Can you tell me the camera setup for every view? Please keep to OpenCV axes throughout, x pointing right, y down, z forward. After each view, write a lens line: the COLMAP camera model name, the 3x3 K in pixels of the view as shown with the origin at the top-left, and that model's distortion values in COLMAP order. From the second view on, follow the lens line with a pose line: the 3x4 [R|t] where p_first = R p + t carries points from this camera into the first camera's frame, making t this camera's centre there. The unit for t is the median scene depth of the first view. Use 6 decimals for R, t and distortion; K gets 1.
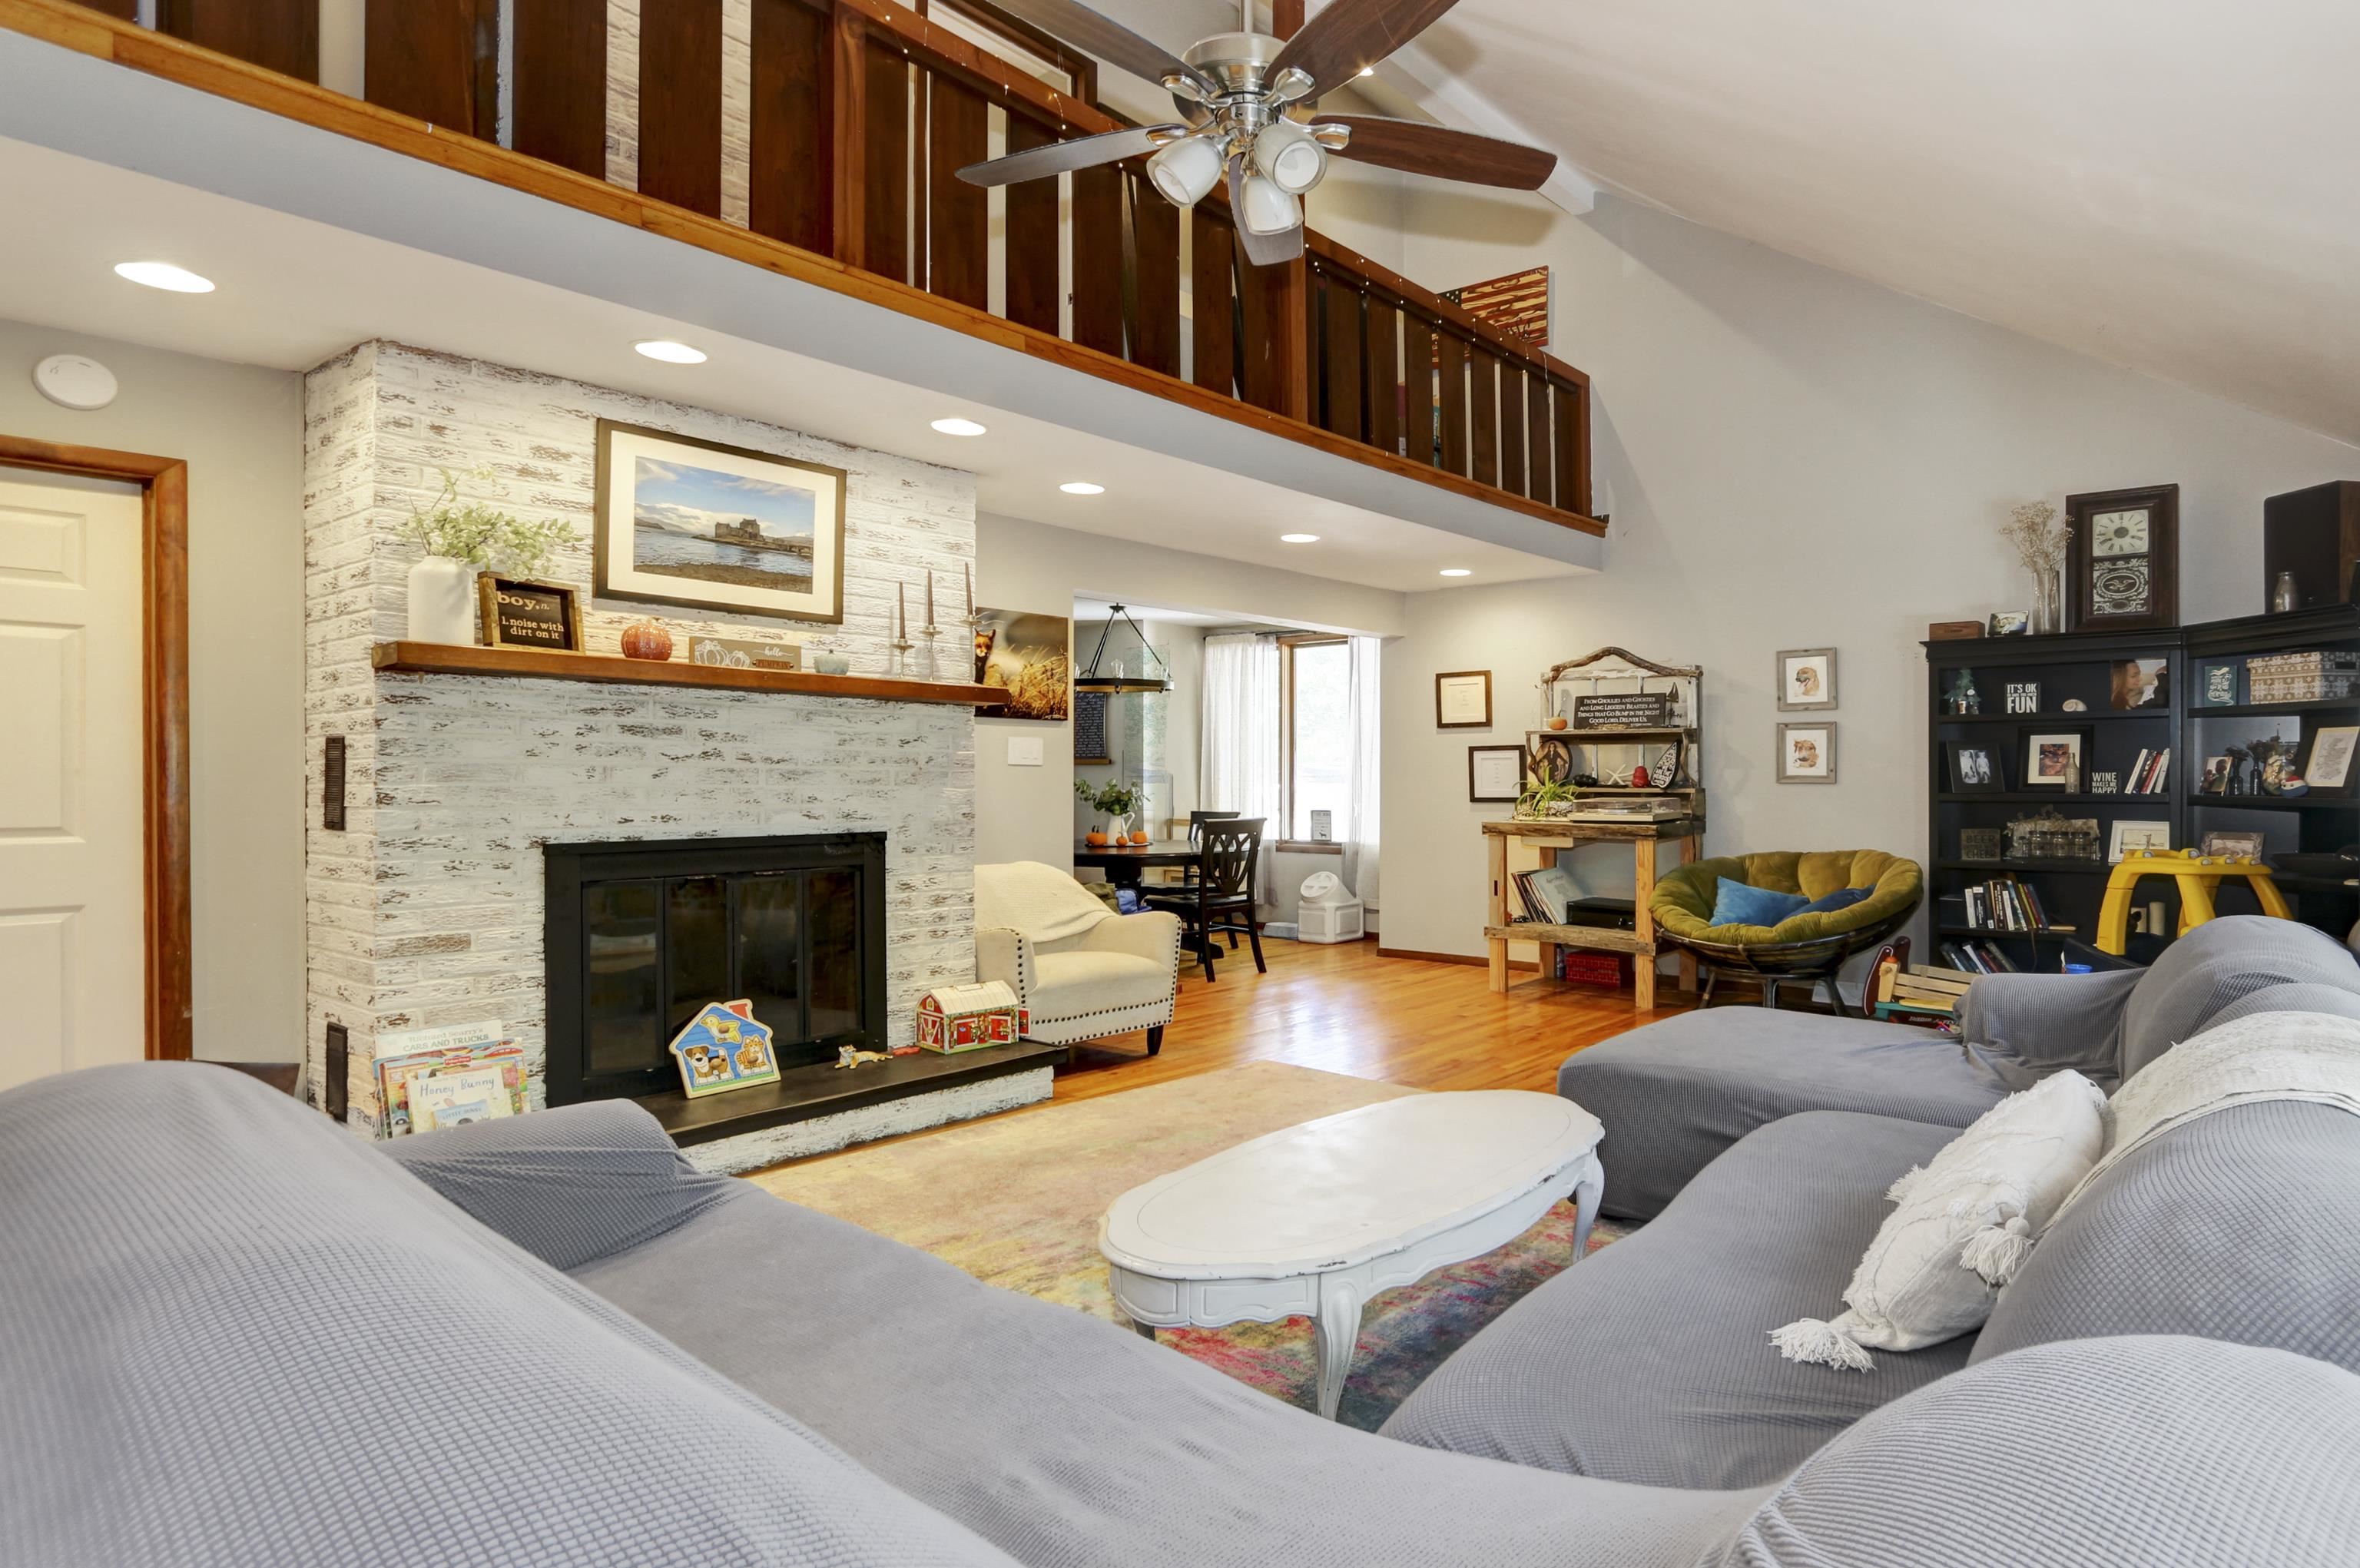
lens RADIAL K [[1151.7, 0, 1187.9], [0, 1151.7, 783.0], [0, 0, 1]] dist [-0.020820, 0.000305]
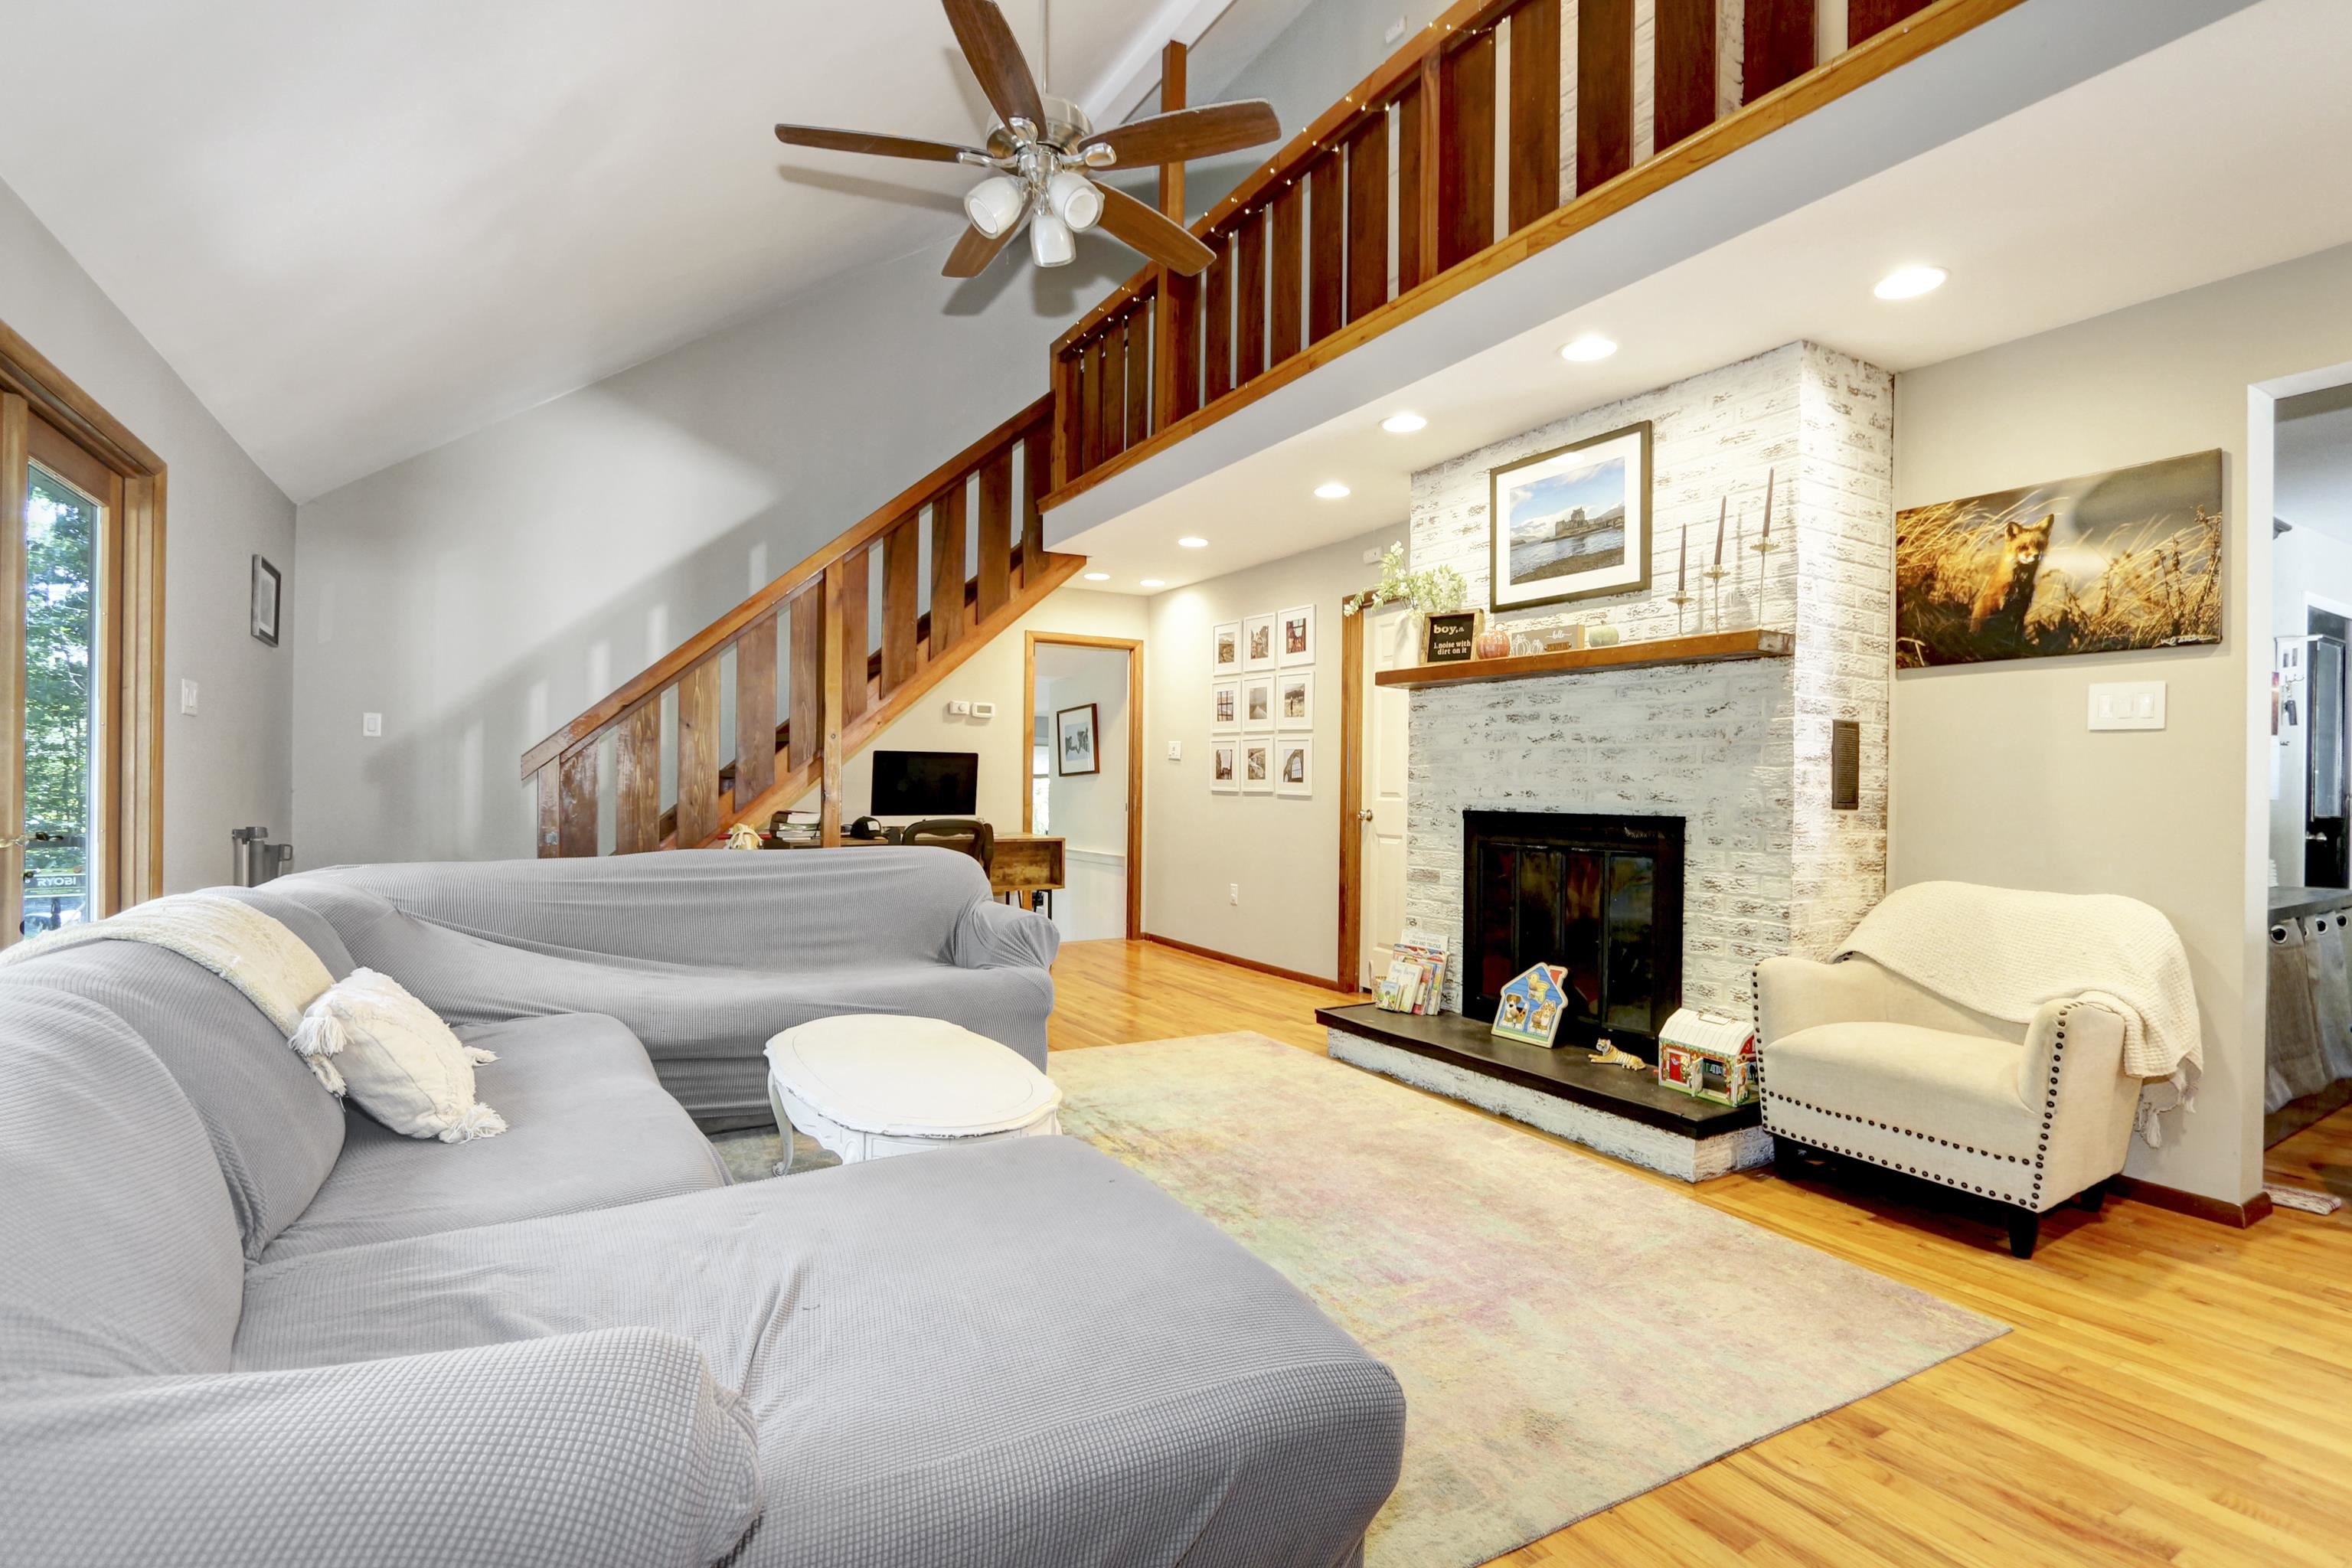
lens RADIAL K [[1147.7, 0, 1161.9], [0, 1147.7, 784.7], [0, 0, 1]] dist [-0.020820, 0.000305]
pose [[-0.272245, -0.001850, -0.962226, 0.721402], [-0.016059, 0.999868, 0.002621, 0.024062], [0.962094, 0.016166, -0.272239, 0.925310]]
